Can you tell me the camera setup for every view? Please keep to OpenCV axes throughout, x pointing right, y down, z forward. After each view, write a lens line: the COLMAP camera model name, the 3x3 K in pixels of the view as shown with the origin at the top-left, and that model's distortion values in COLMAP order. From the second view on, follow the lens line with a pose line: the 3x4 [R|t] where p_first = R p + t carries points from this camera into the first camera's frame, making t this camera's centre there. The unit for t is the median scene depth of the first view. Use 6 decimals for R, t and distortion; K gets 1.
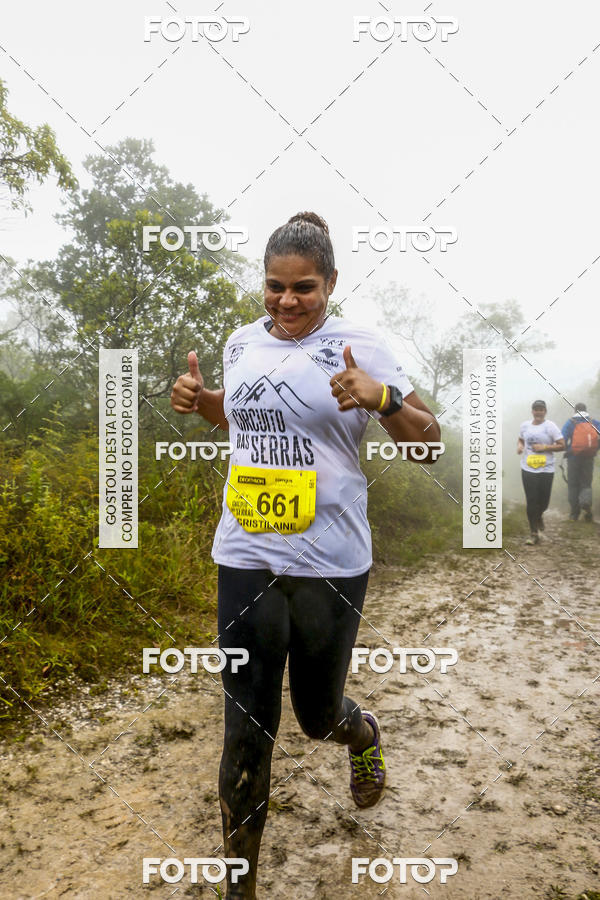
lens RADIAL K [[817.8, 0, 300.0], [0, 817.8, 450.0], [0, 0, 1]] dist [-0.154562, 0.196851]
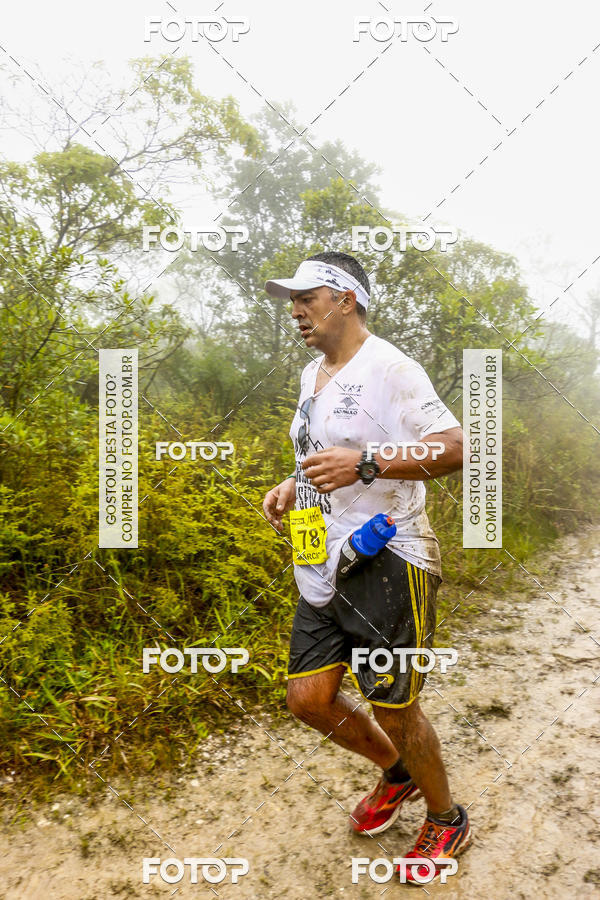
lens RADIAL K [[819.8, 0, 304.7], [0, 819.8, 451.6], [0, 0, 1]] dist [-0.157471, 0.206329]
pose [[0.988414, -0.045399, -0.144832, -0.205844], [0.053416, 0.997220, 0.051951, -0.032939], [0.142071, -0.059085, 0.988091, -0.006403]]
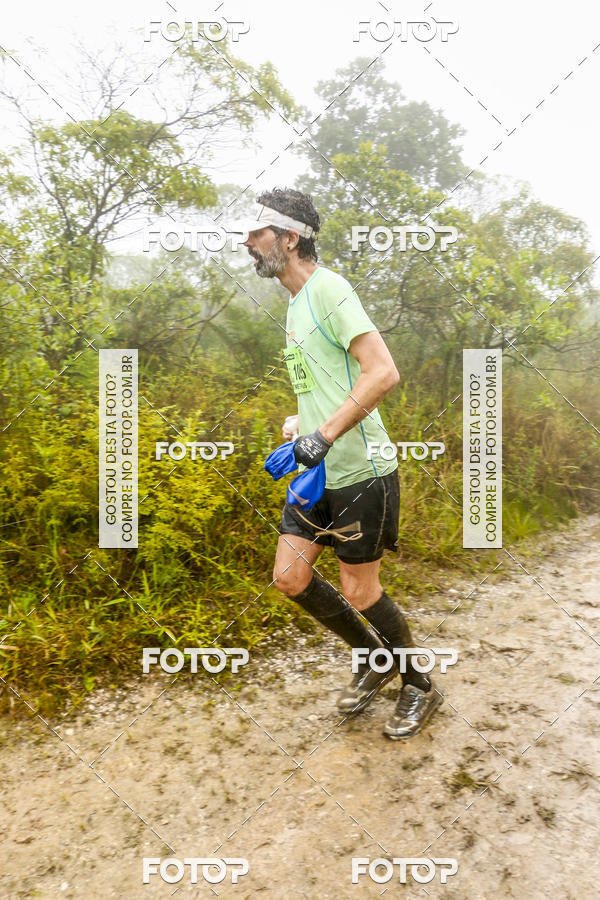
lens RADIAL K [[818.7, 0, 302.3], [0, 818.7, 455.8], [0, 0, 1]] dist [-0.154046, 0.199597]
pose [[0.954151, 0.010131, -0.299155, 0.046407], [0.023683, 0.993739, 0.109189, -0.054950], [0.298388, -0.111268, 0.947937, 0.029666]]
